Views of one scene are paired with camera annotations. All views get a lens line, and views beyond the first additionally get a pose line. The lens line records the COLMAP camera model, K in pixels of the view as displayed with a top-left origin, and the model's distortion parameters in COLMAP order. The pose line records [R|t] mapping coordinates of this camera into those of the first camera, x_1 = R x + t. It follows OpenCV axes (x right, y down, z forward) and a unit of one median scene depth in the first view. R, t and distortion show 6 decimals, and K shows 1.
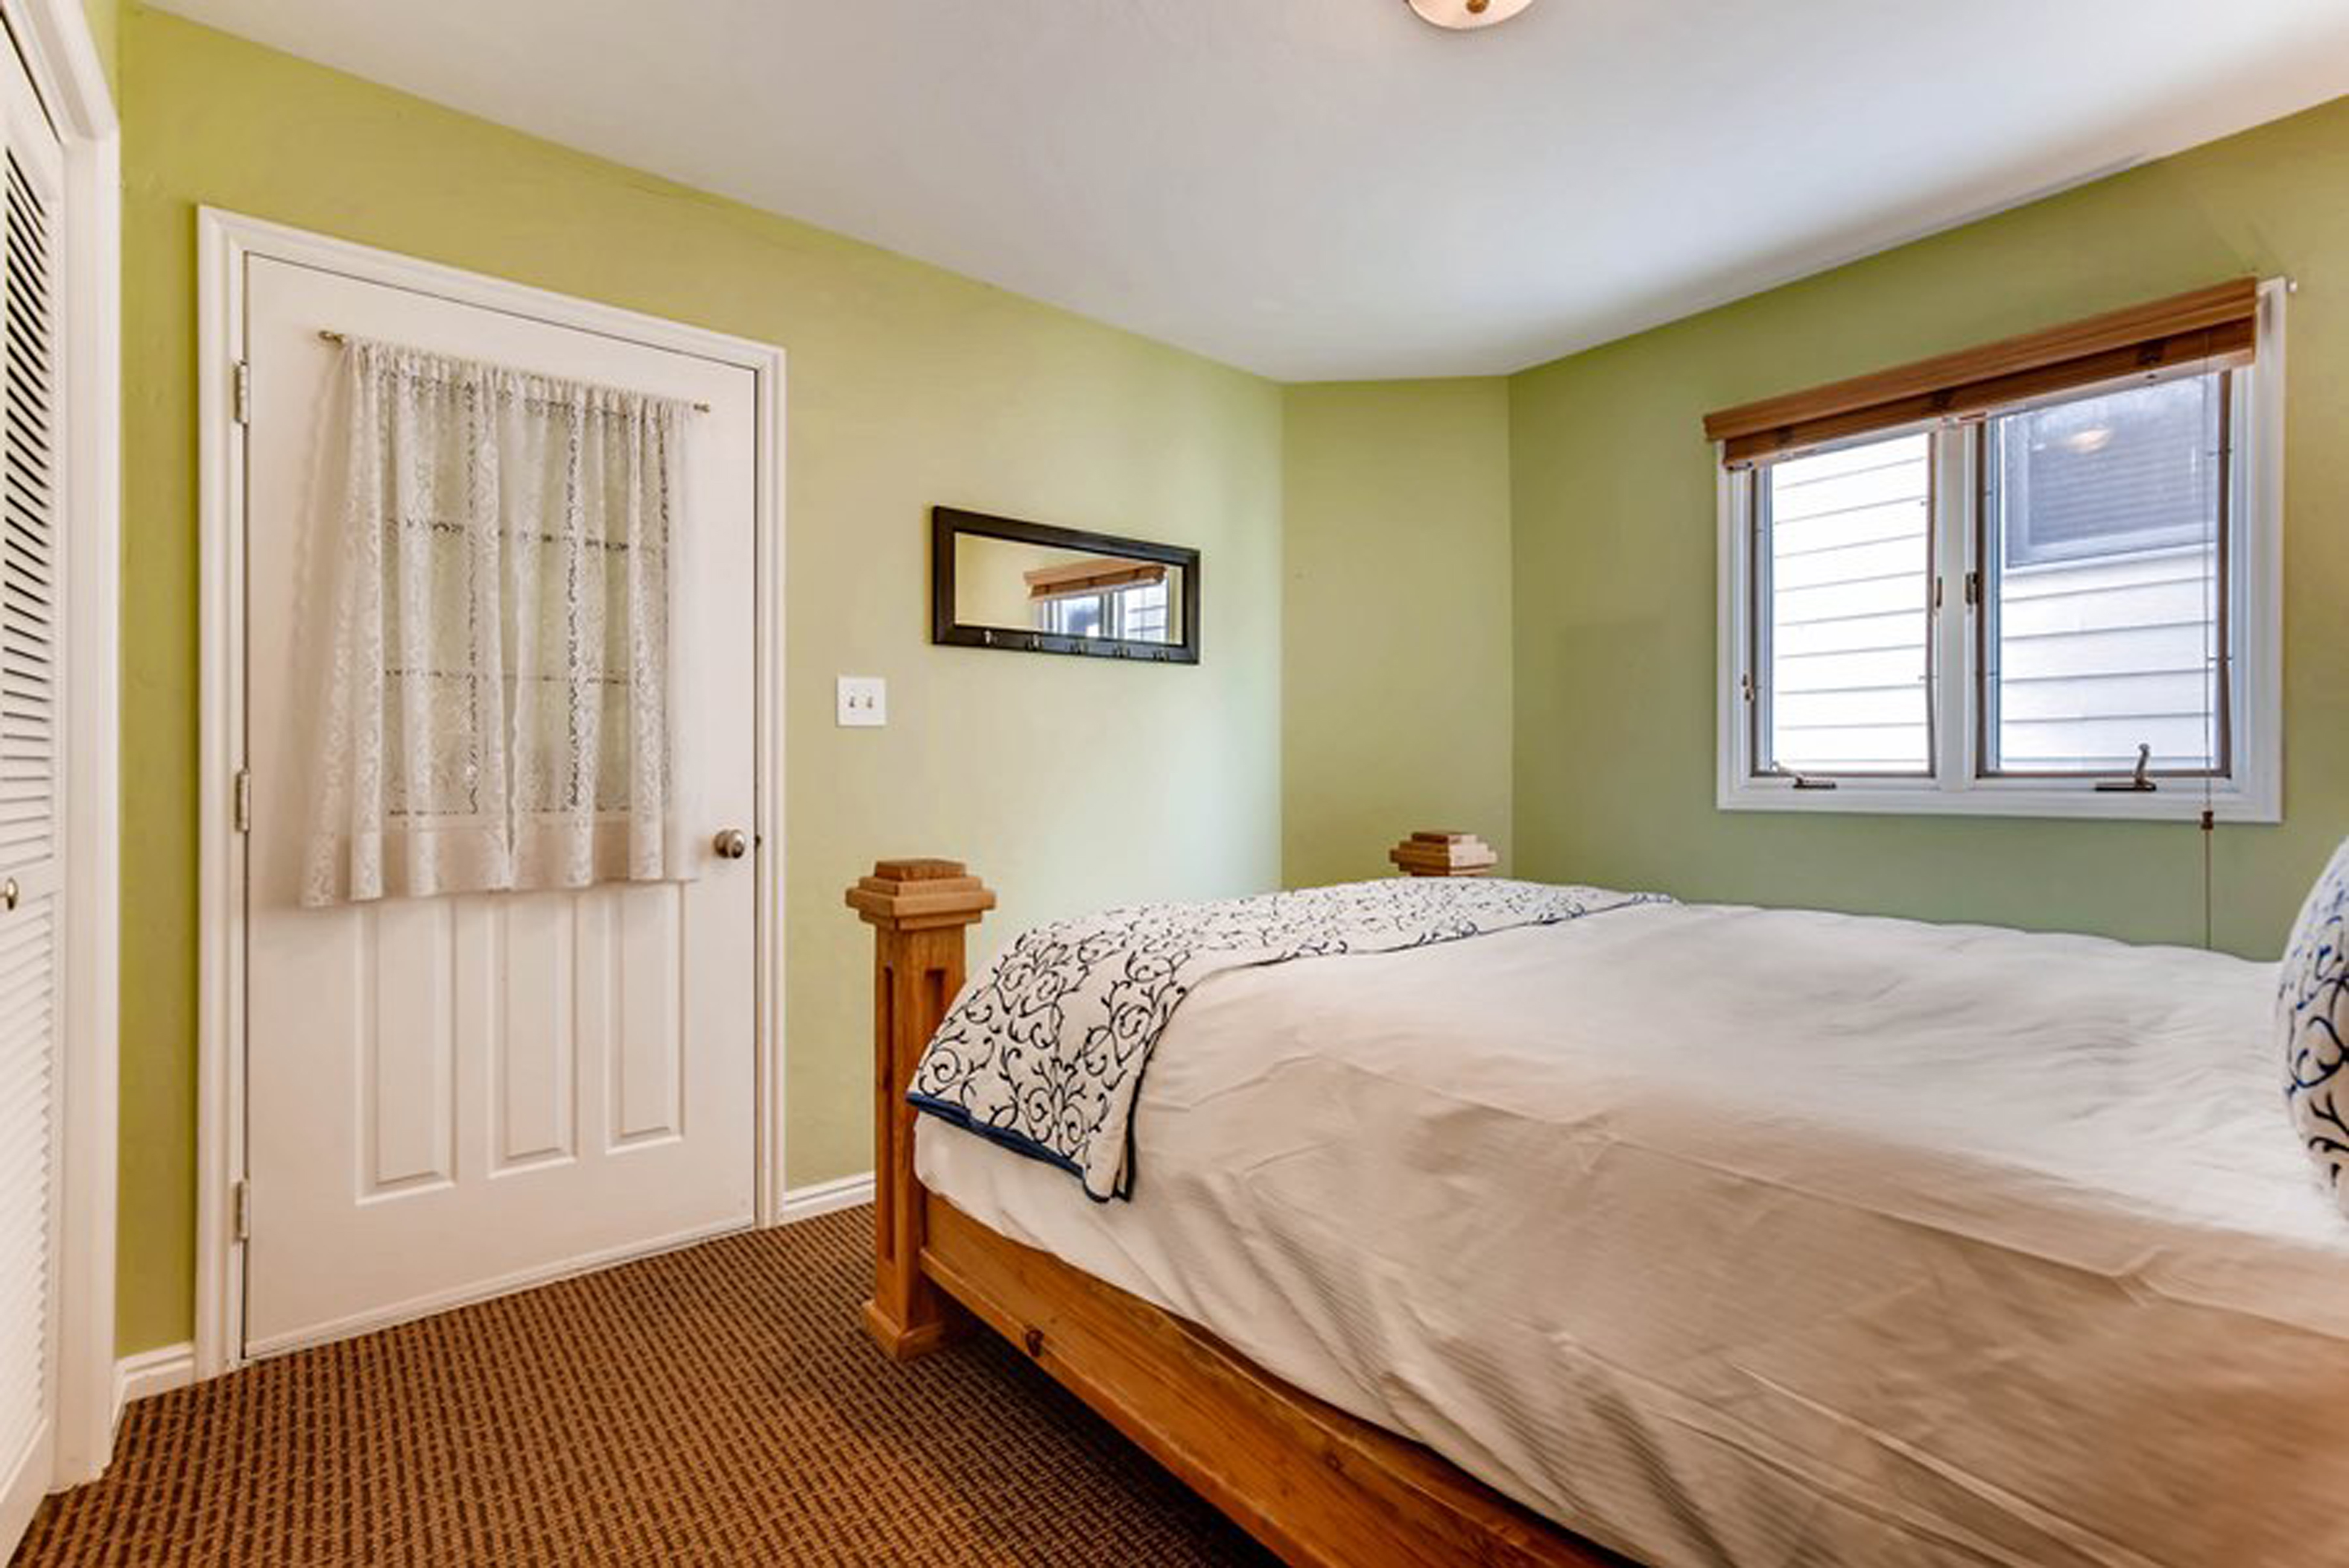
lens RADIAL K [[1085.4, 0, 1174.5], [0, 1085.4, 784.0], [0, 0, 1]] dist [-0.000473, 0.000113]
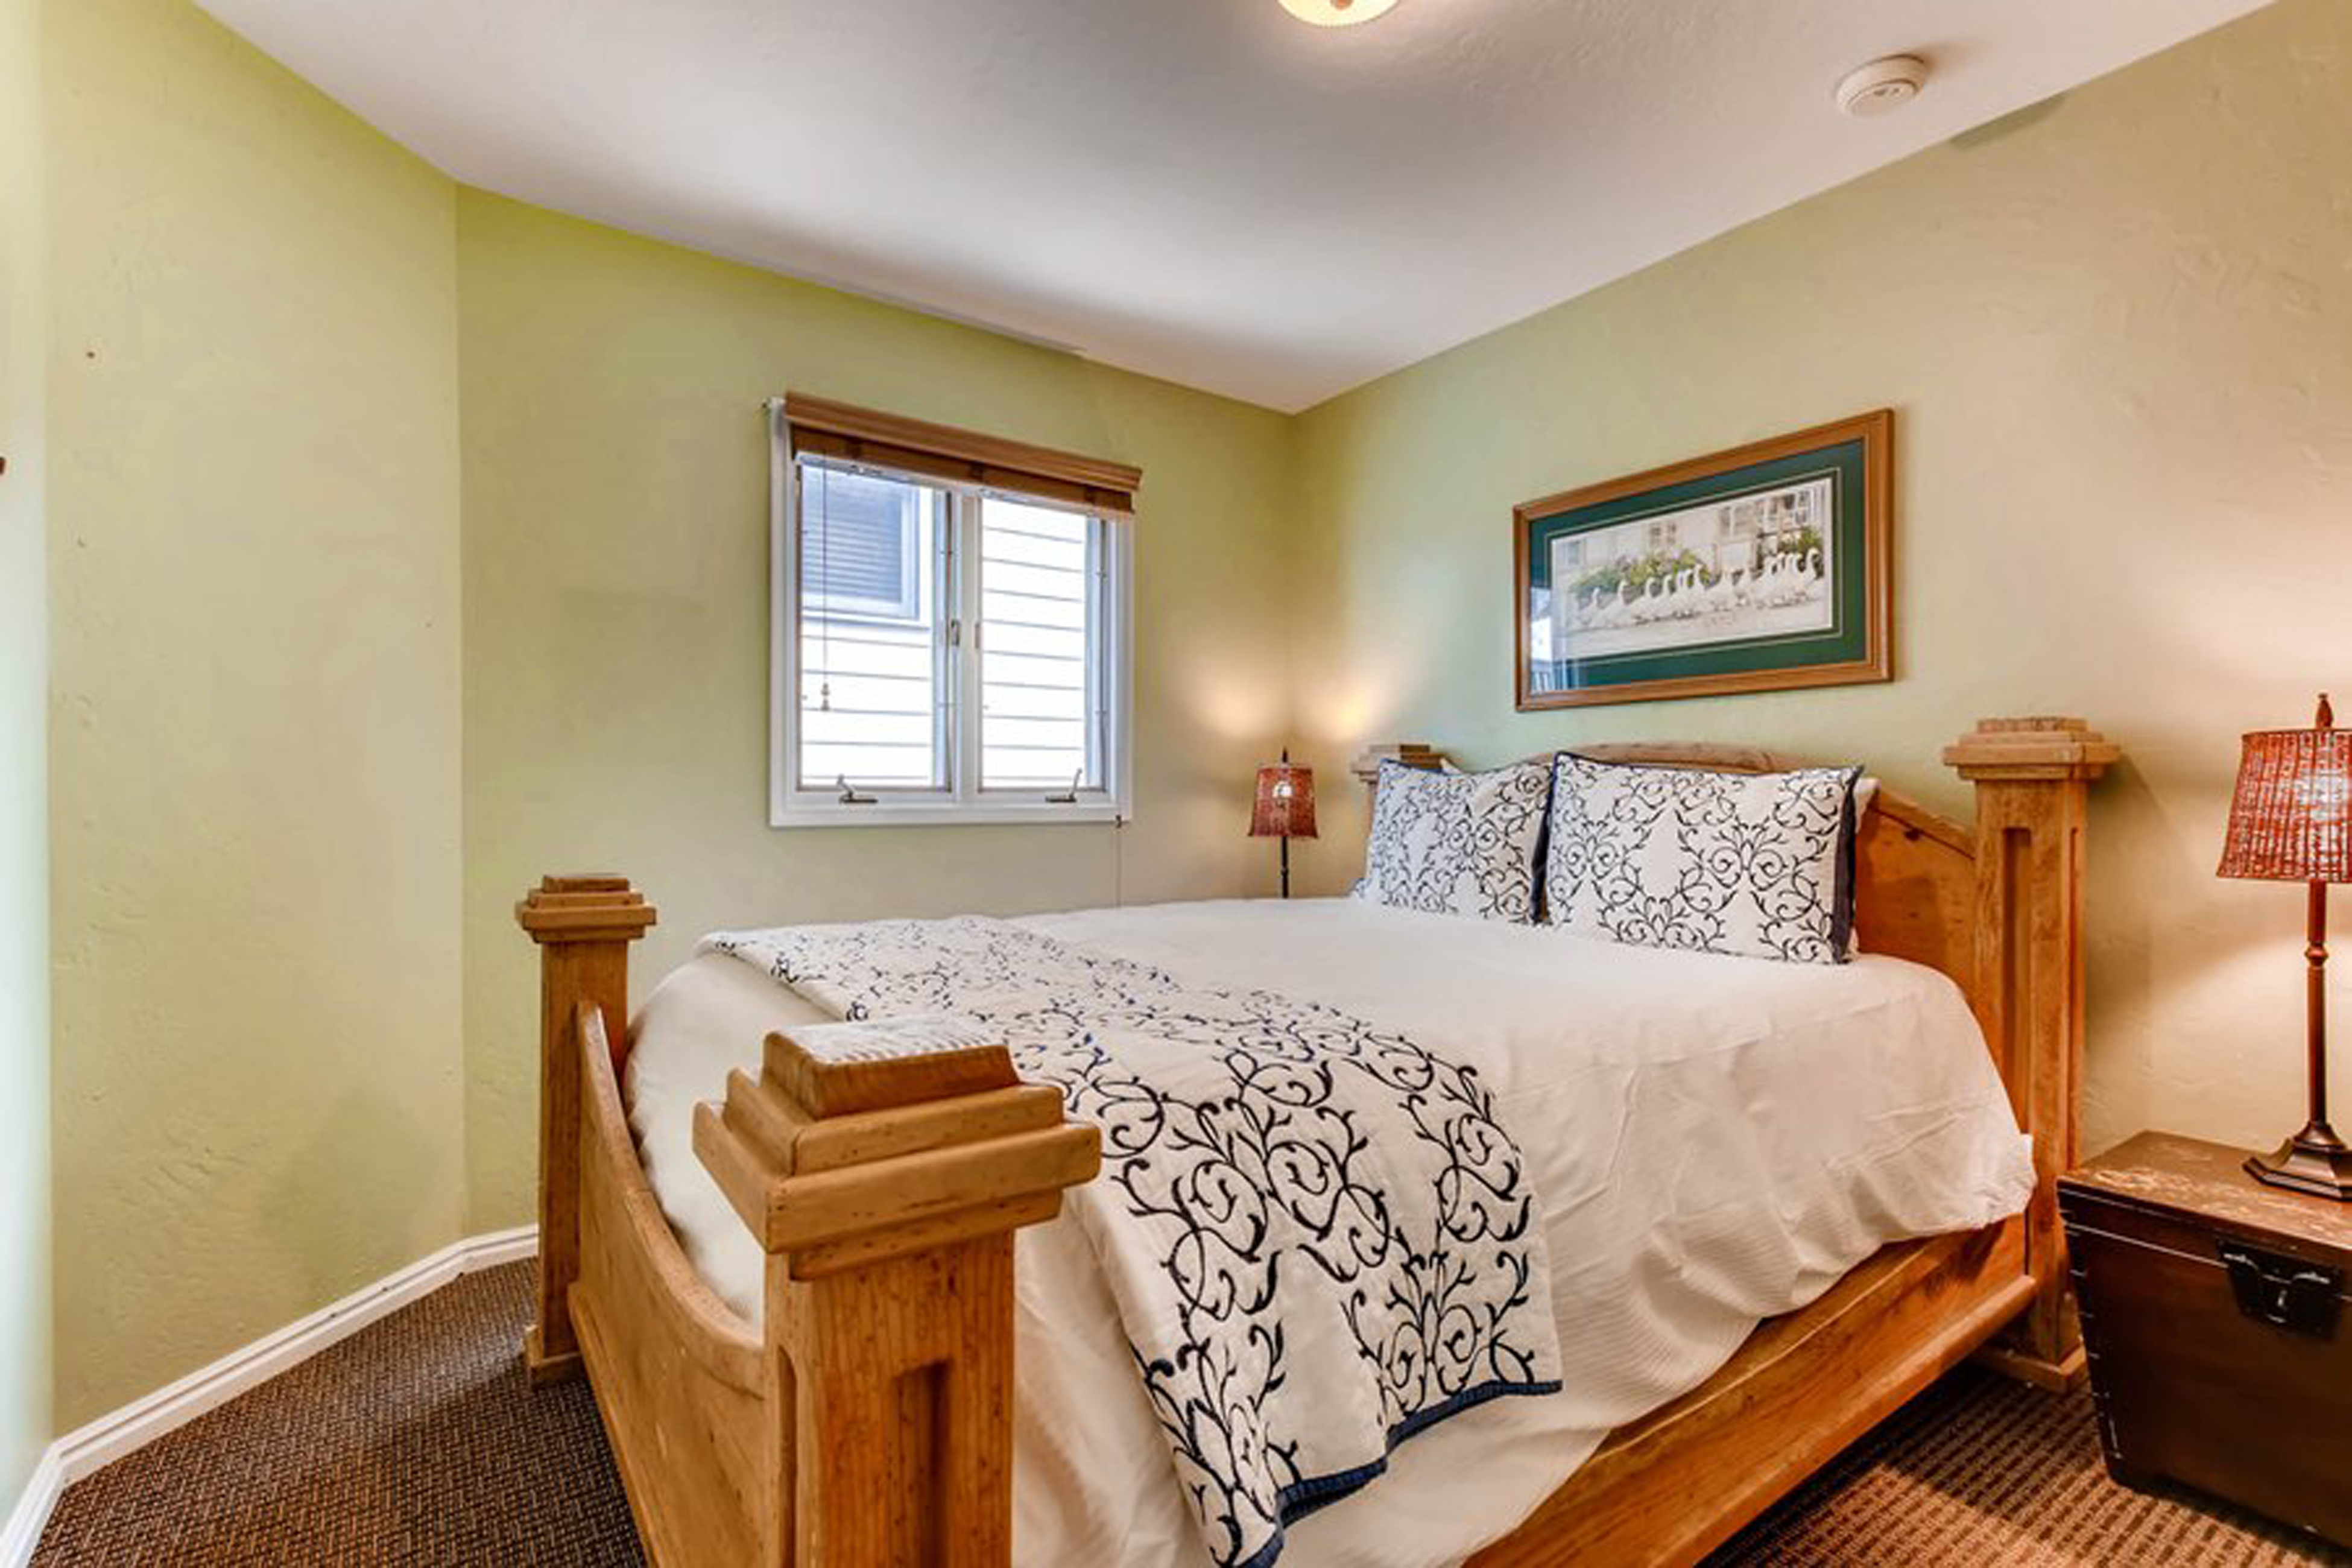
lens RADIAL K [[1078.8, 0, 1177.5], [0, 1078.8, 827.6], [0, 0, 1]] dist [-0.000622, -0.000015]
pose [[0.049879, -0.031408, 0.998261, -0.638833], [0.004255, 0.999503, 0.031234, -0.004104], [-0.998746, 0.002690, 0.049988, 0.998992]]
